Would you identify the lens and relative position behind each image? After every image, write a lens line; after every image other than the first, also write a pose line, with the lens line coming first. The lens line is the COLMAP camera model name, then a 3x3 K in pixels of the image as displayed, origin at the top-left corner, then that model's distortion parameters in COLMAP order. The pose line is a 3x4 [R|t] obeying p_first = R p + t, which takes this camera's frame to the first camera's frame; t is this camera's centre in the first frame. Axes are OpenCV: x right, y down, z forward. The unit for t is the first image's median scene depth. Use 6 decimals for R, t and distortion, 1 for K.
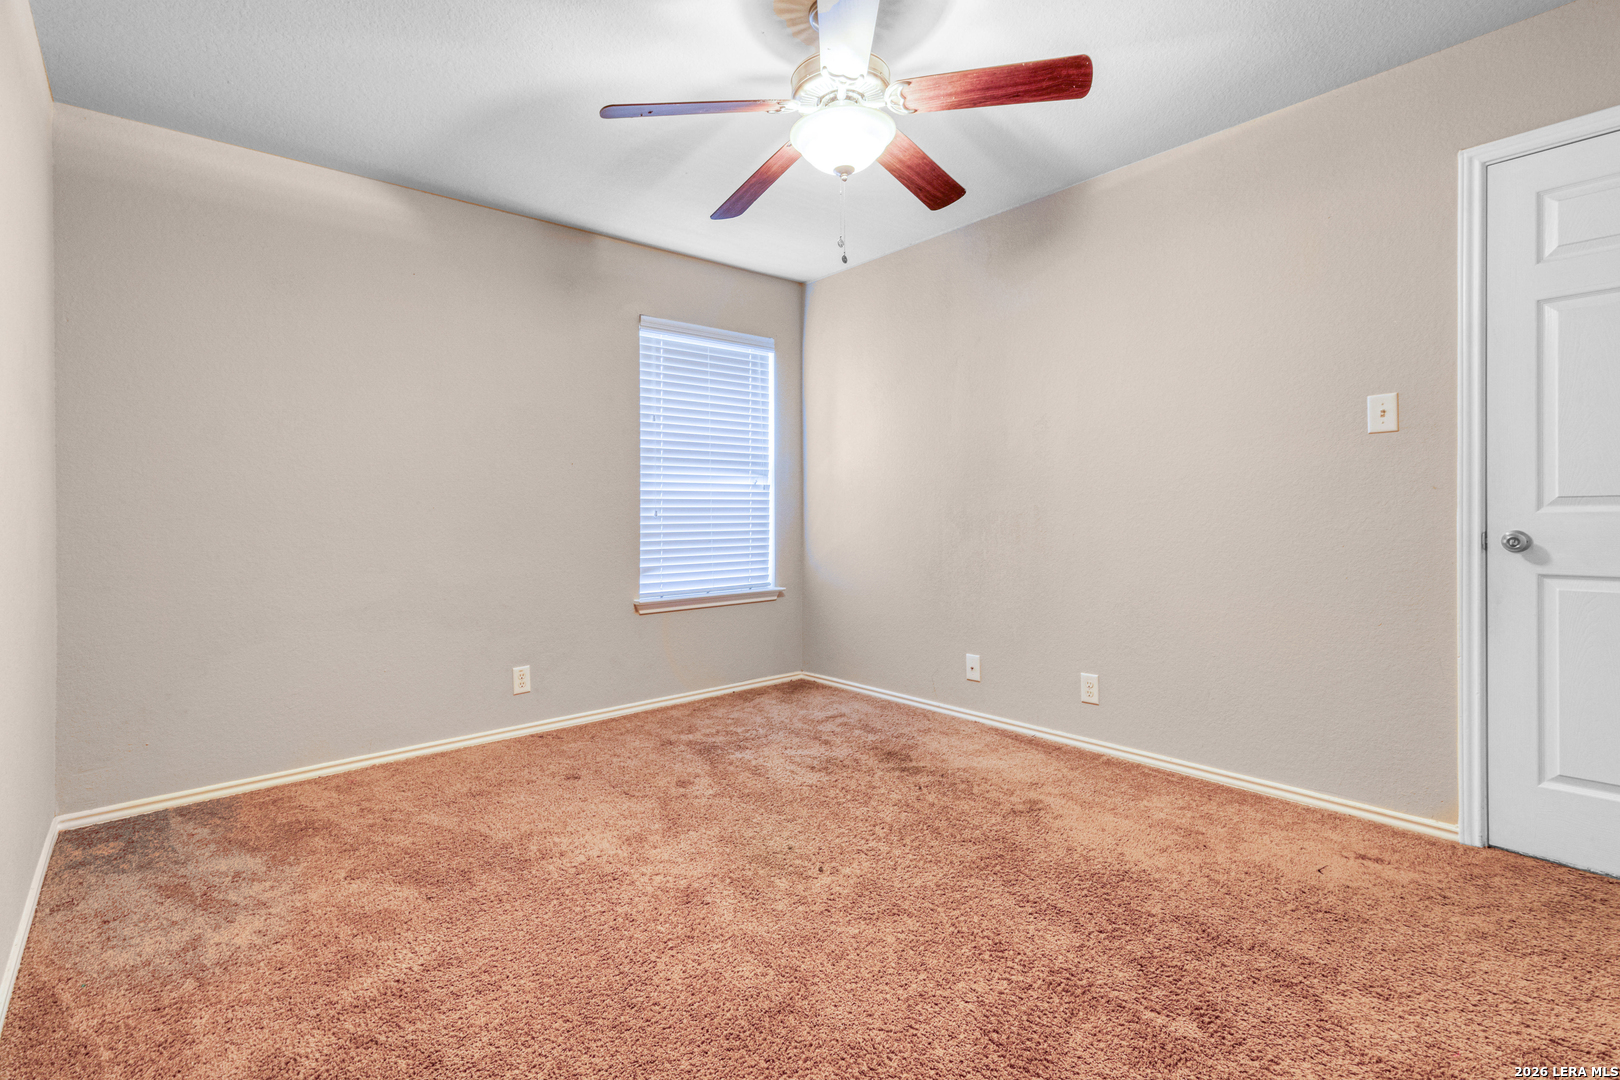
lens RADIAL K [[756.0, 0, 818.1], [0, 756.0, 516.4], [0, 0, 1]] dist [0.001570, -0.000602]
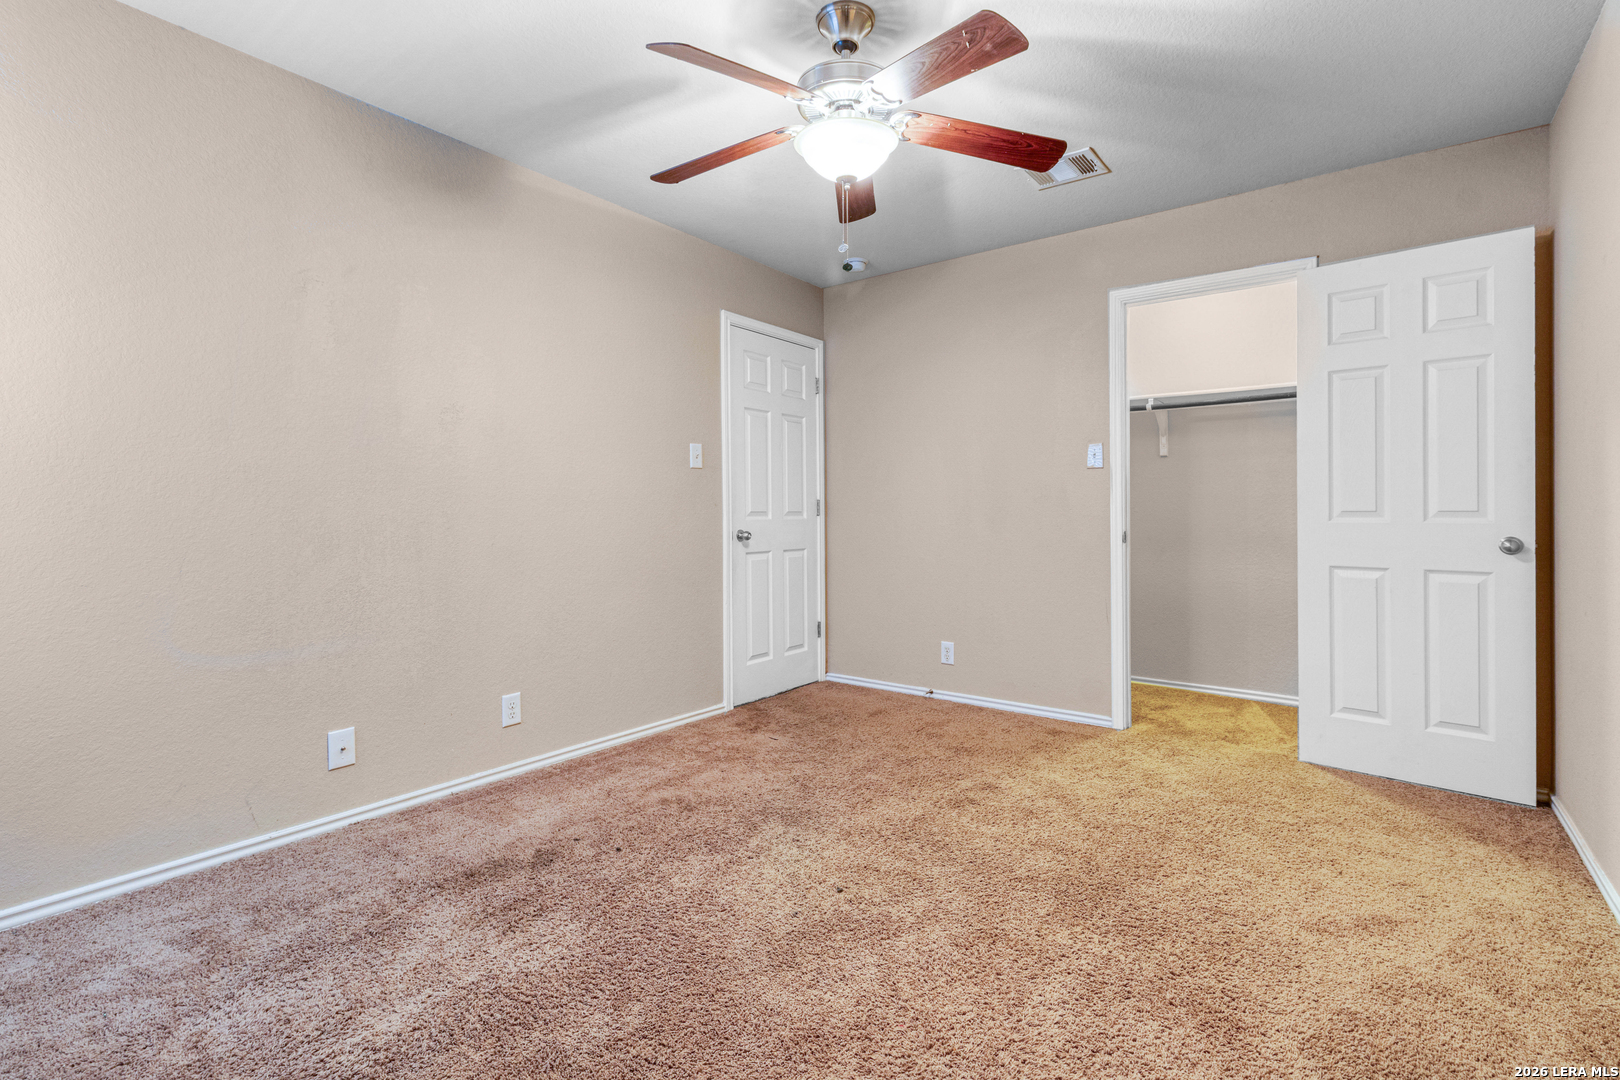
lens RADIAL K [[756.0, 0, 818.1], [0, 756.0, 516.4], [0, 0, 1]] dist [0.001570, -0.000602]
pose [[-0.214202, 0.005719, 0.976773, -0.632921], [0.005279, 0.999975, -0.004697, -0.003360], [-0.976775, 0.004150, -0.214227, 0.834663]]
